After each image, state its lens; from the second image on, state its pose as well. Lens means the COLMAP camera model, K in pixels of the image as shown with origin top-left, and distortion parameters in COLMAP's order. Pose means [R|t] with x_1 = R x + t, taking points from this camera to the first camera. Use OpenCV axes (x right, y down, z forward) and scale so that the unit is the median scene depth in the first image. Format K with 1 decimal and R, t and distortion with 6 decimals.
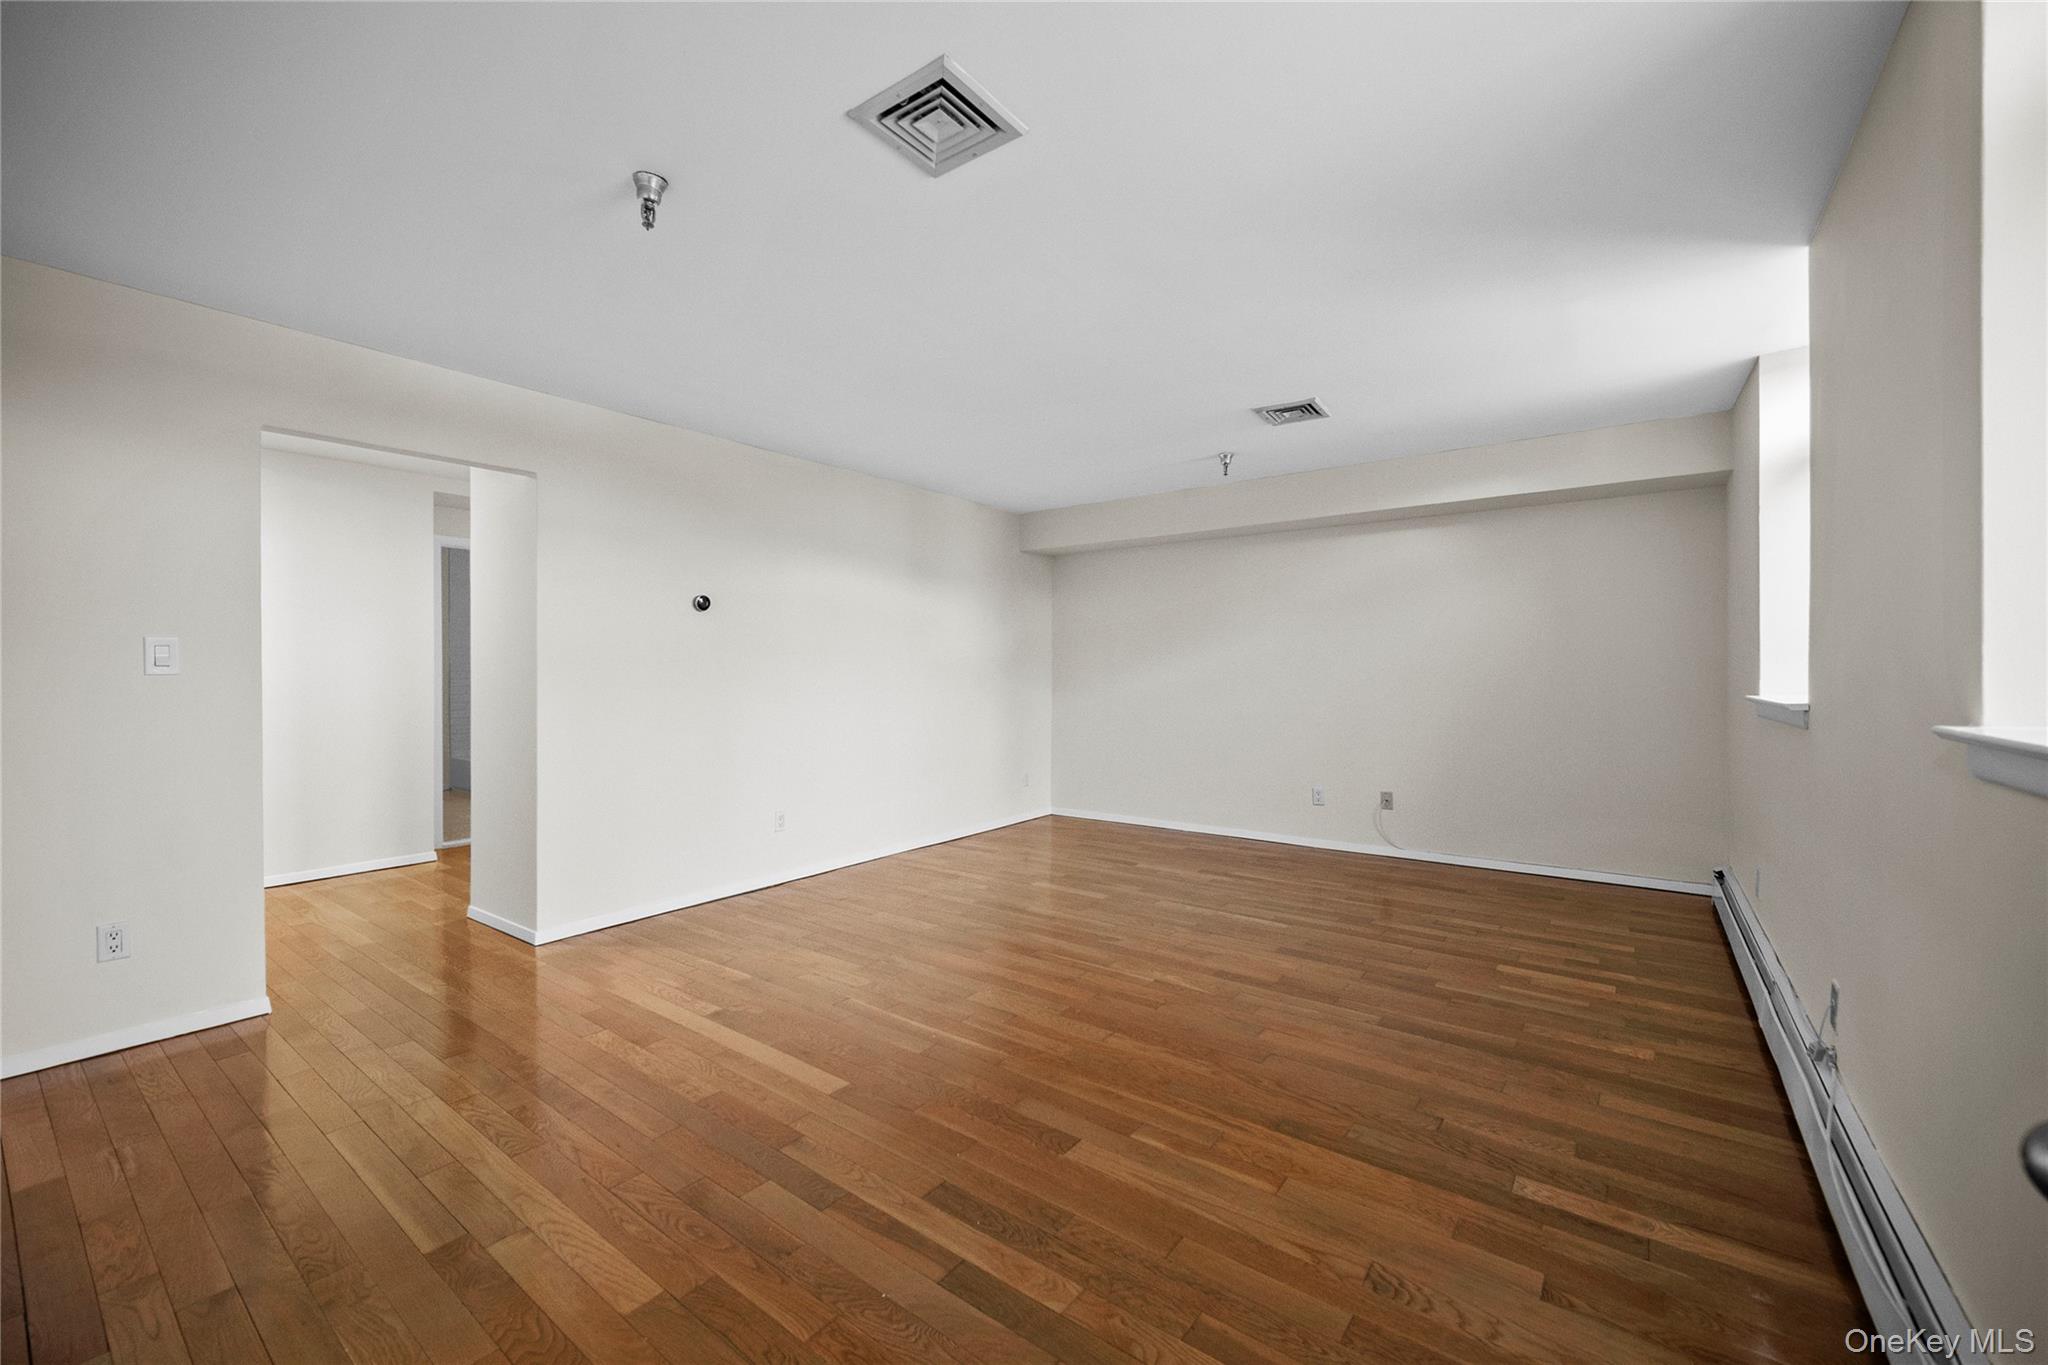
lens RADIAL K [[807.6, 0, 1022.0], [0, 807.6, 675.1], [0, 0, 1]] dist [-0.003241, -0.000614]
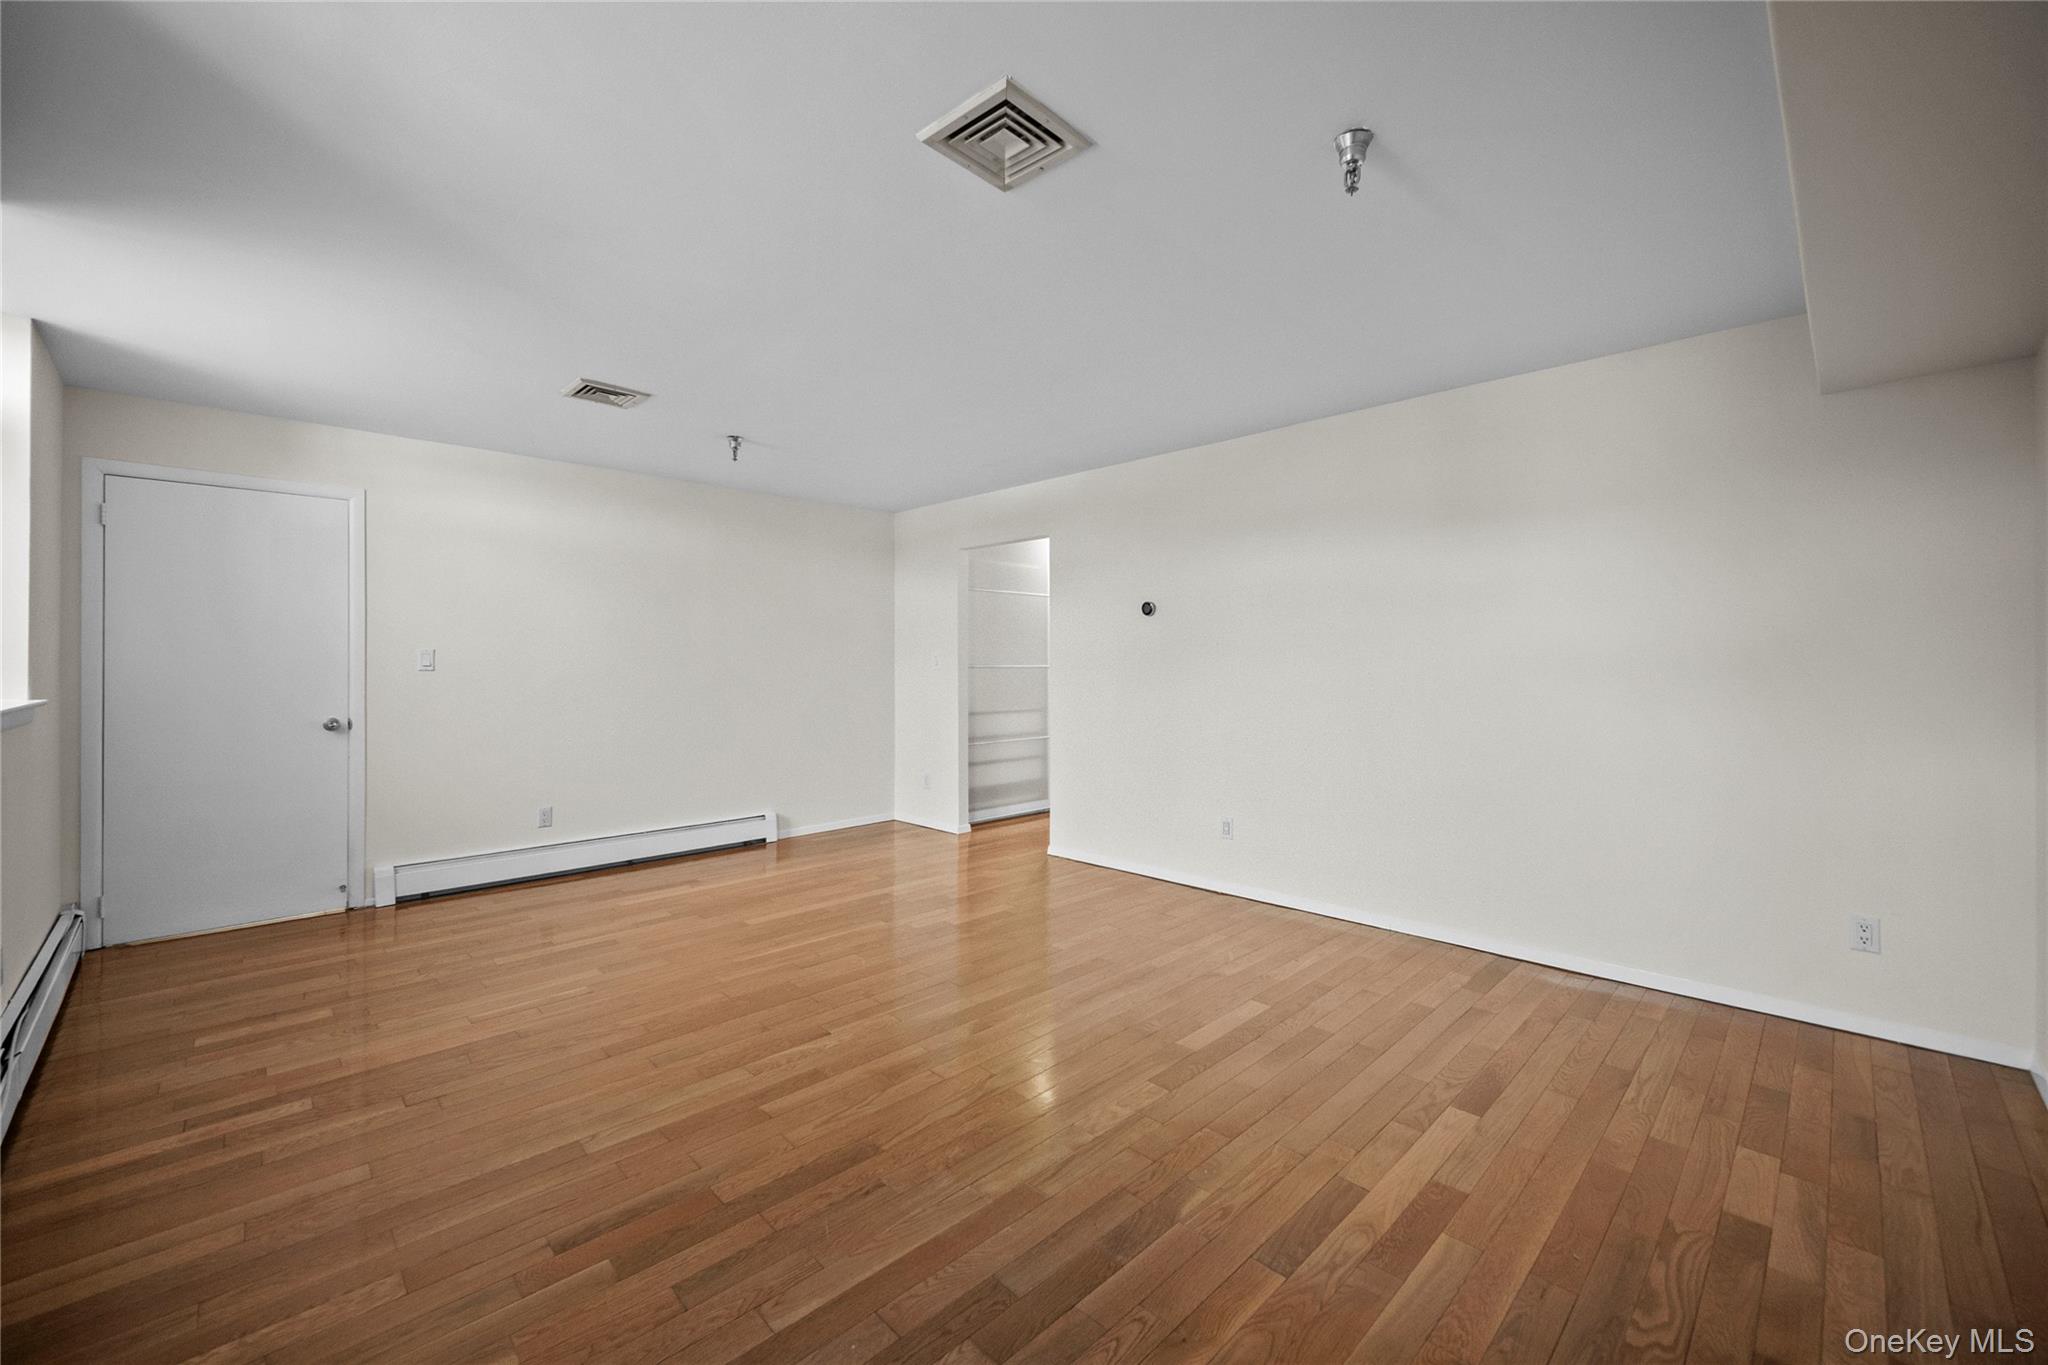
lens RADIAL K [[815.8, 0, 1023.5], [0, 815.8, 660.4], [0, 0, 1]] dist [-0.001405, 0.000150]
pose [[-0.137307, 0.000116, -0.990528, 1.043816], [-0.005320, 0.999985, 0.000855, -0.020485], [0.990514, 0.005387, -0.137305, 1.386308]]
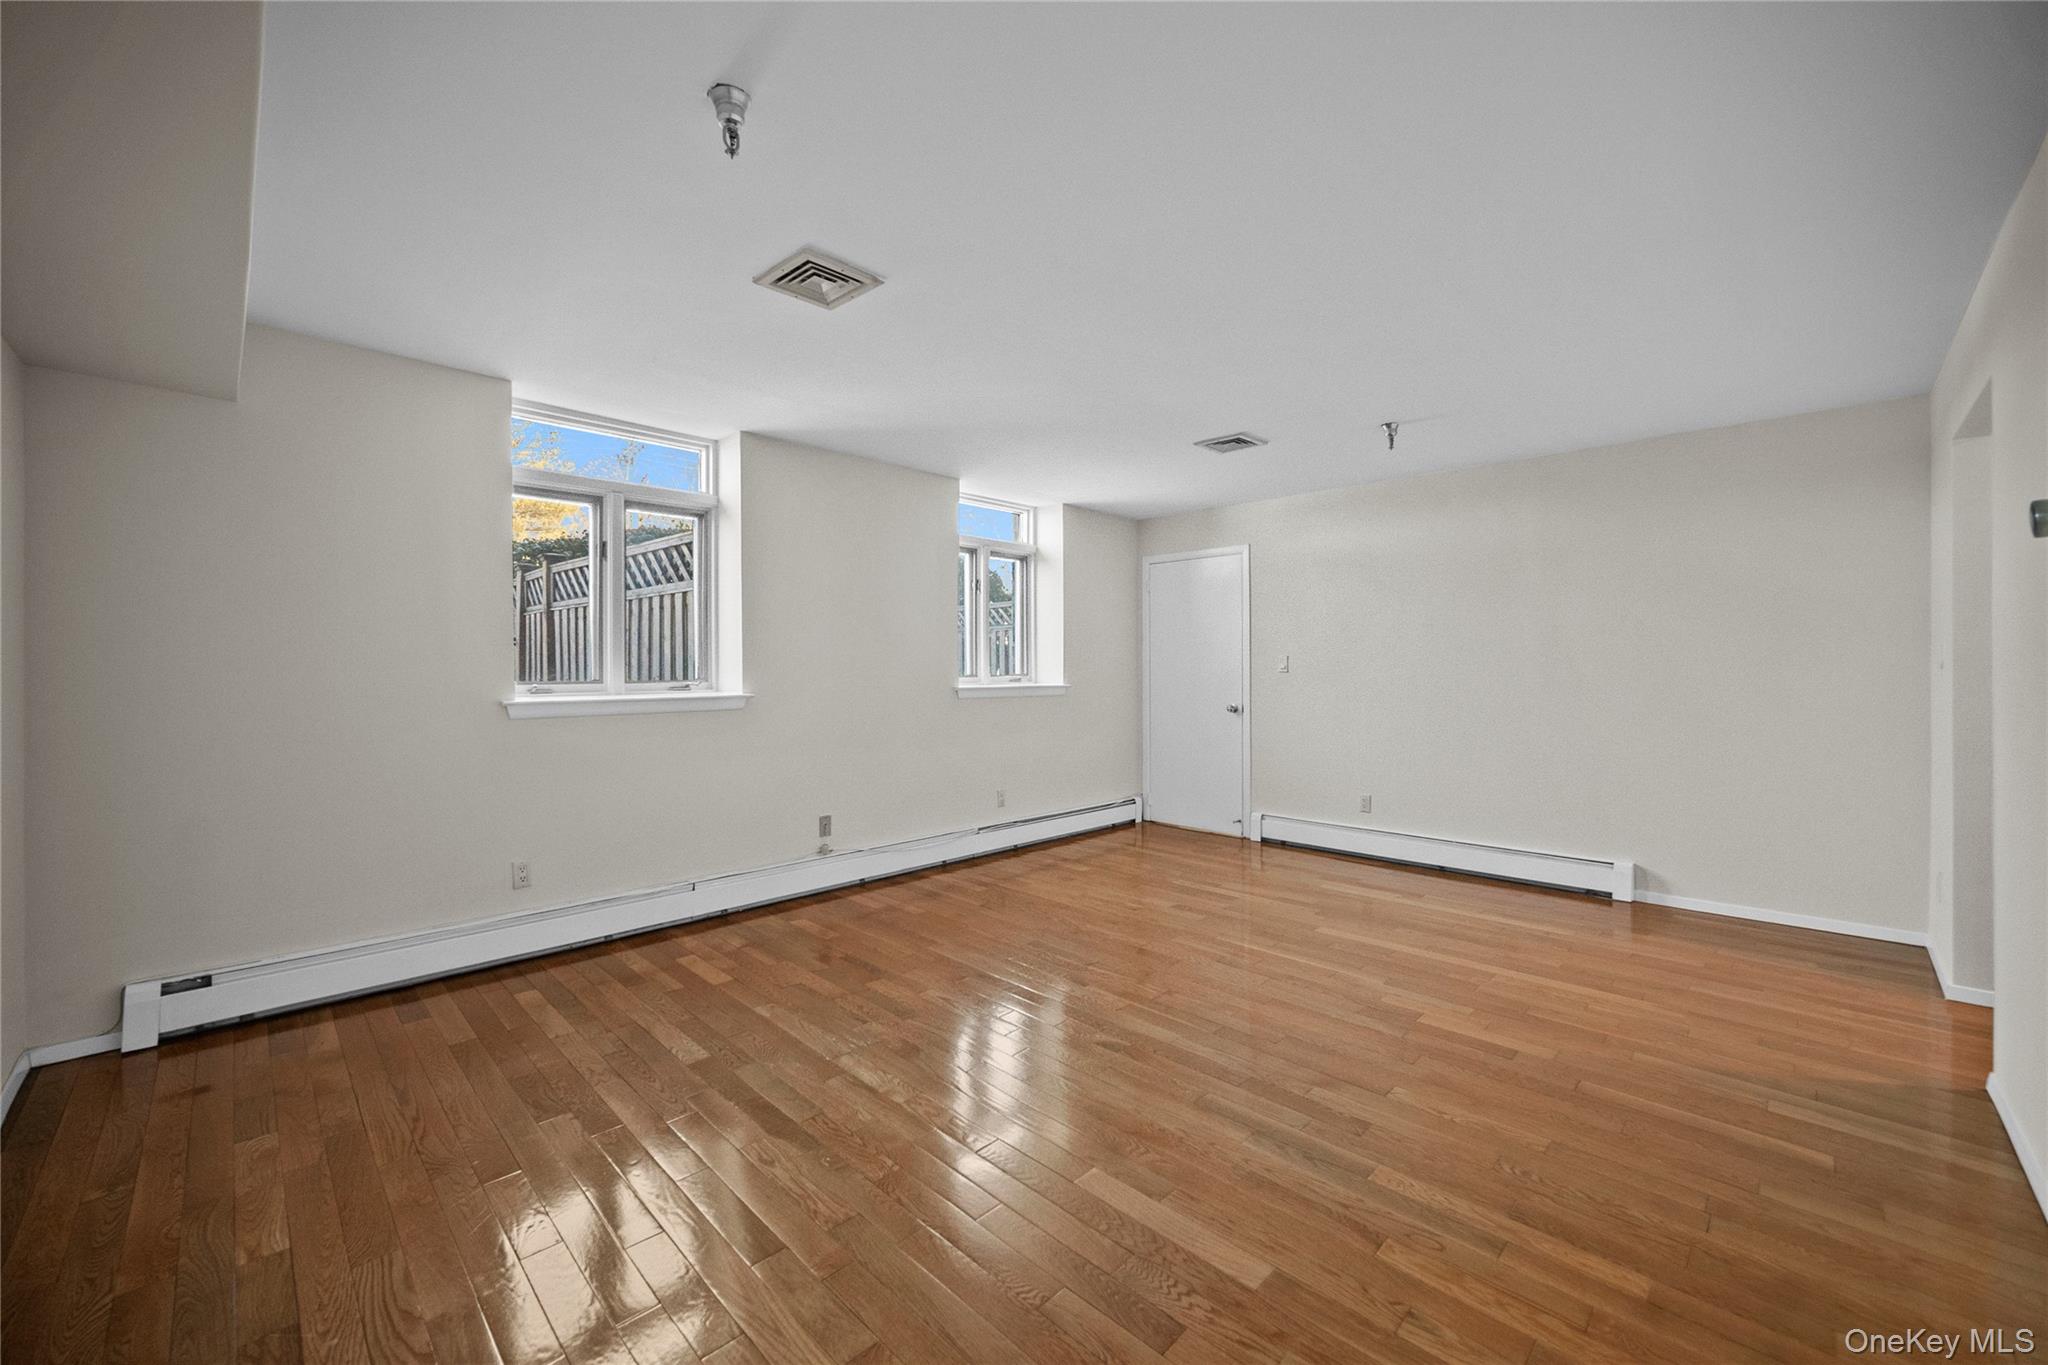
lens RADIAL K [[807.6, 0, 1022.0], [0, 807.6, 675.1], [0, 0, 1]] dist [-0.003241, -0.000614]
pose [[-0.991449, 0.003184, 0.130456, 0.118414], [0.004985, 0.999897, 0.013481, -0.017332], [-0.130399, 0.014016, -0.991362, 2.082776]]
